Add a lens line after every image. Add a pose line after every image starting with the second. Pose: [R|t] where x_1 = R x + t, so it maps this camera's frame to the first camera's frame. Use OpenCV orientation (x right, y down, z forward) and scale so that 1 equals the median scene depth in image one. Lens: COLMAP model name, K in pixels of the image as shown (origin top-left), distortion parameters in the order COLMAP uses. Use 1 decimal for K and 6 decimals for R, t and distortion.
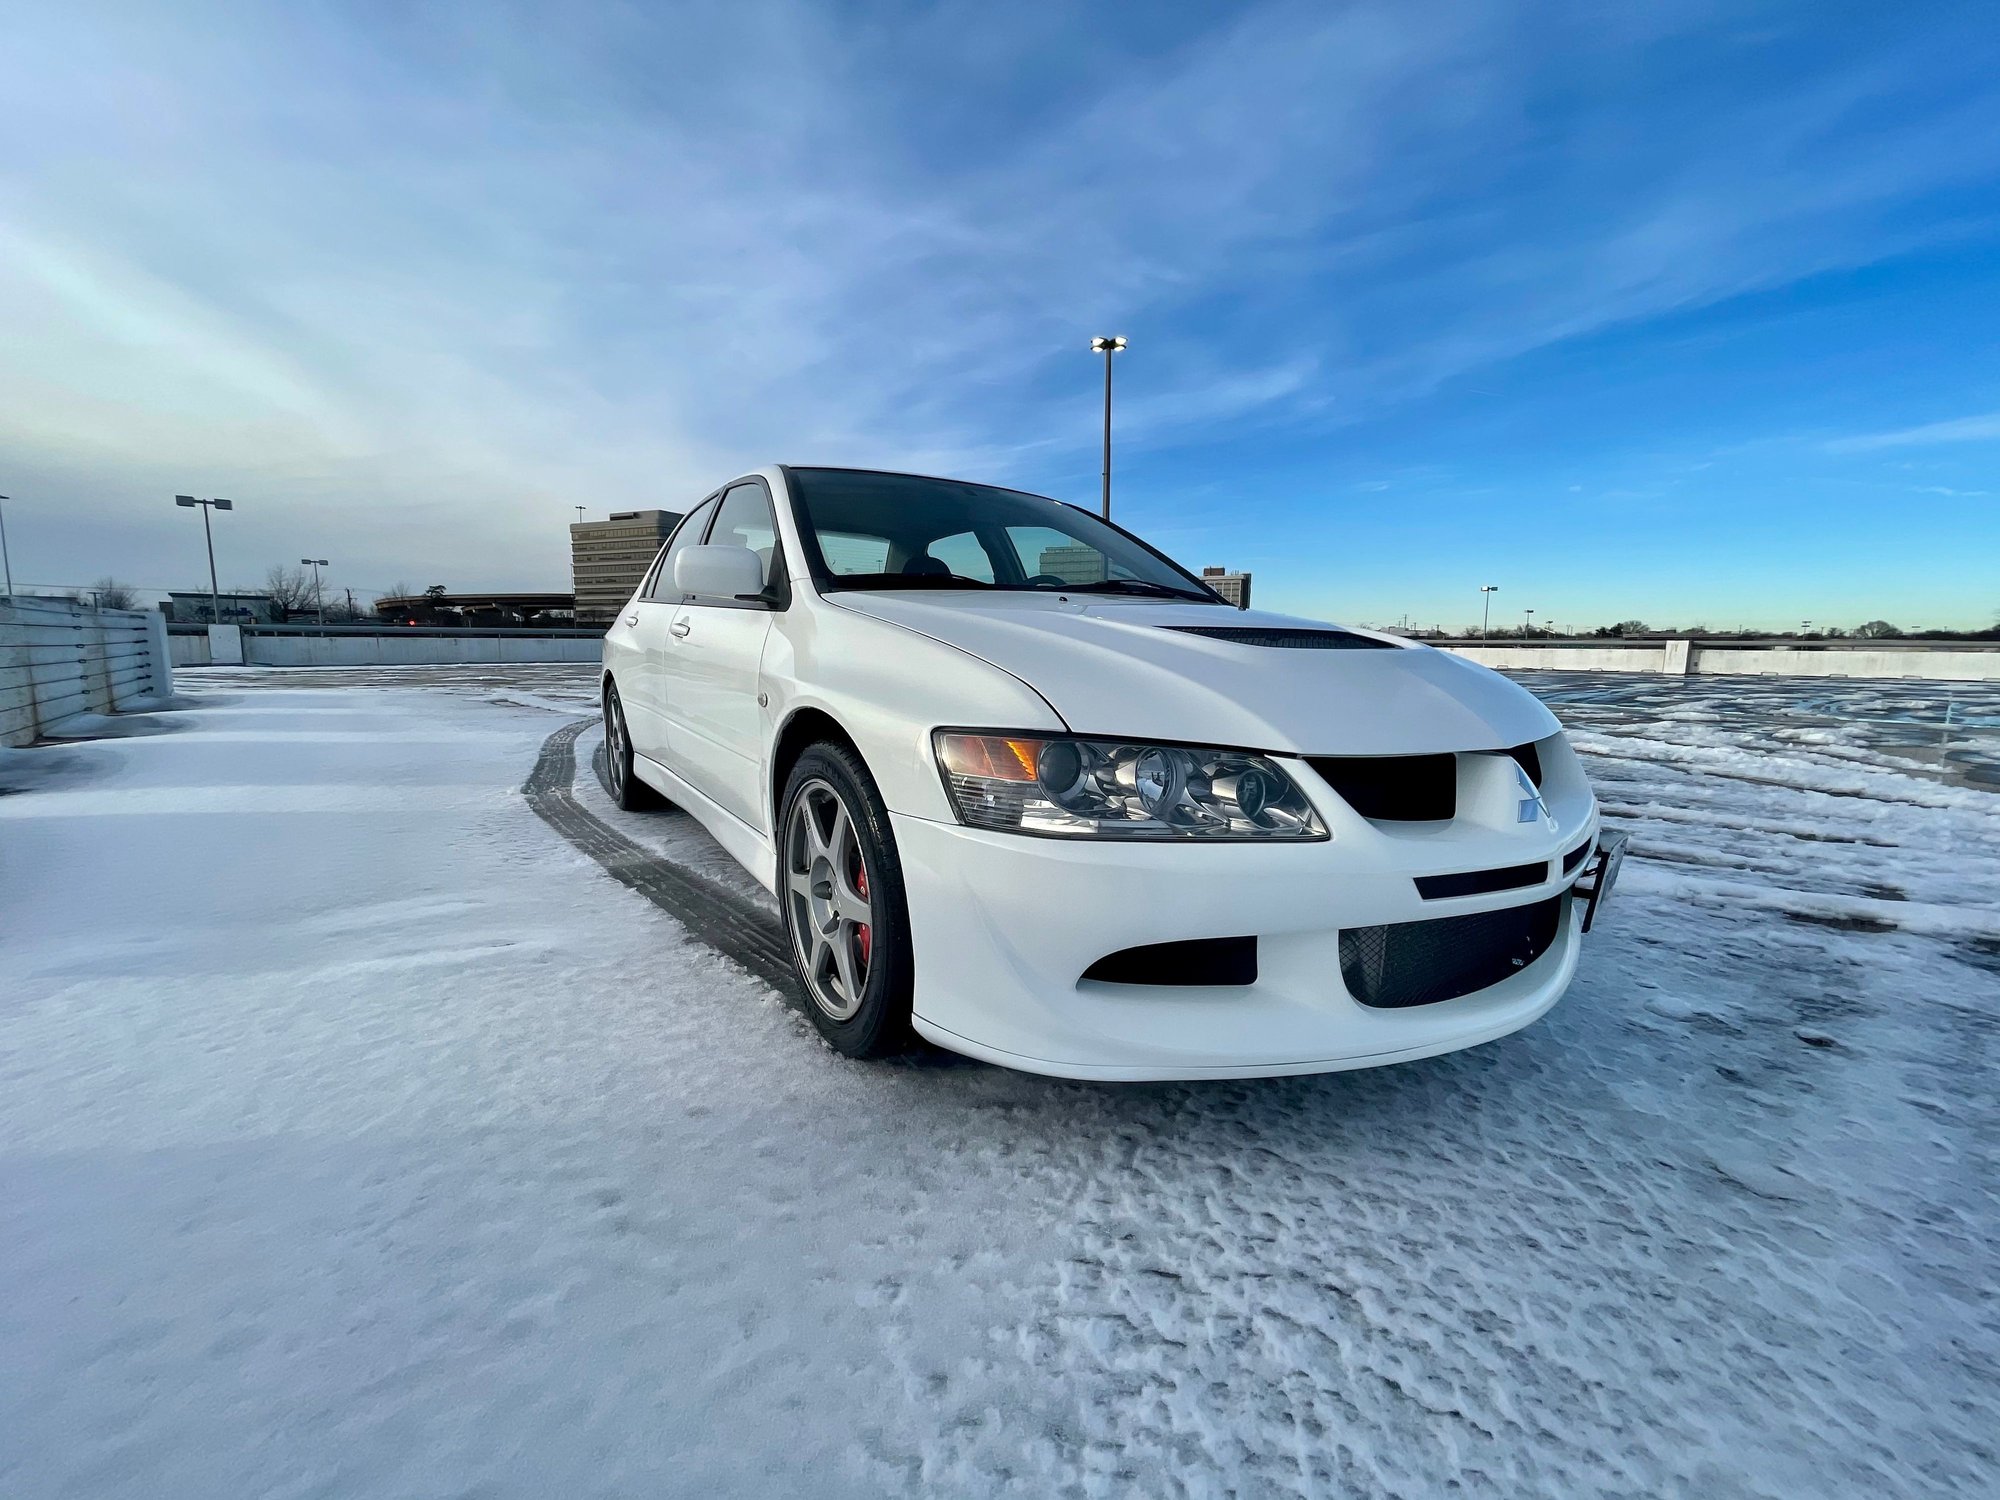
lens RADIAL K [[1414.6, 0, 1000.0], [0, 1414.6, 750.0], [0, 0, 1]] dist [-0.015569, 0.001869]
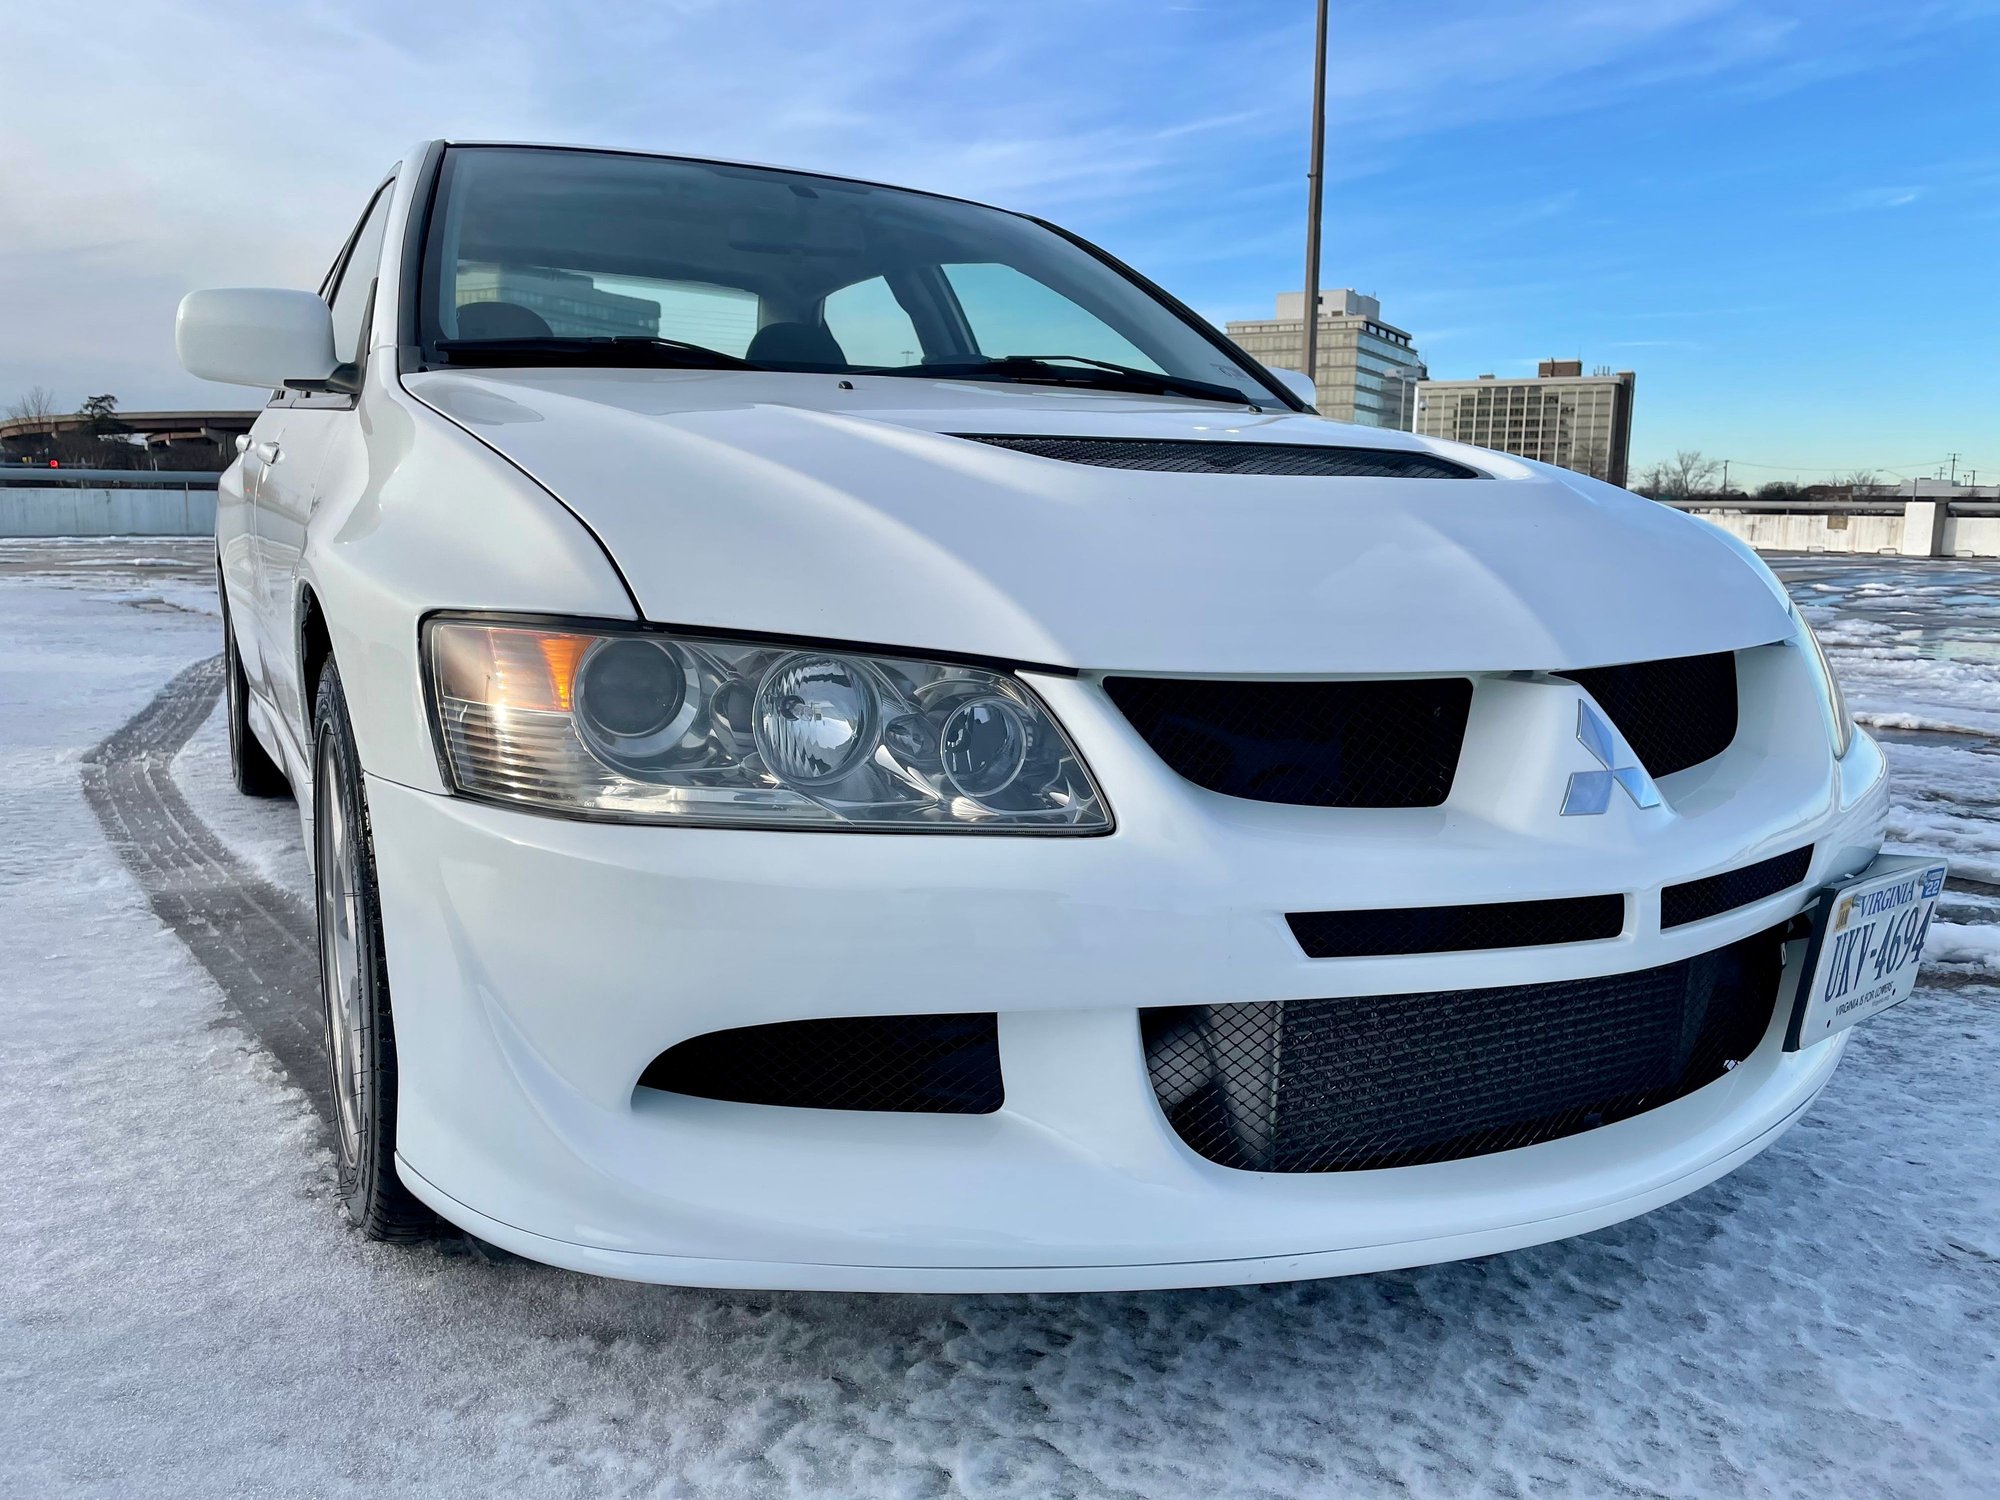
lens RADIAL K [[2657.1, 0, 997.5], [0, 2657.1, 791.8], [0, 0, 1]] dist [0.316183, -1.494830]
pose [[0.989392, 0.019949, -0.143894, 0.296347], [-0.016975, 0.999617, 0.021871, 0.024716], [0.144275, -0.019196, 0.989351, 0.030563]]
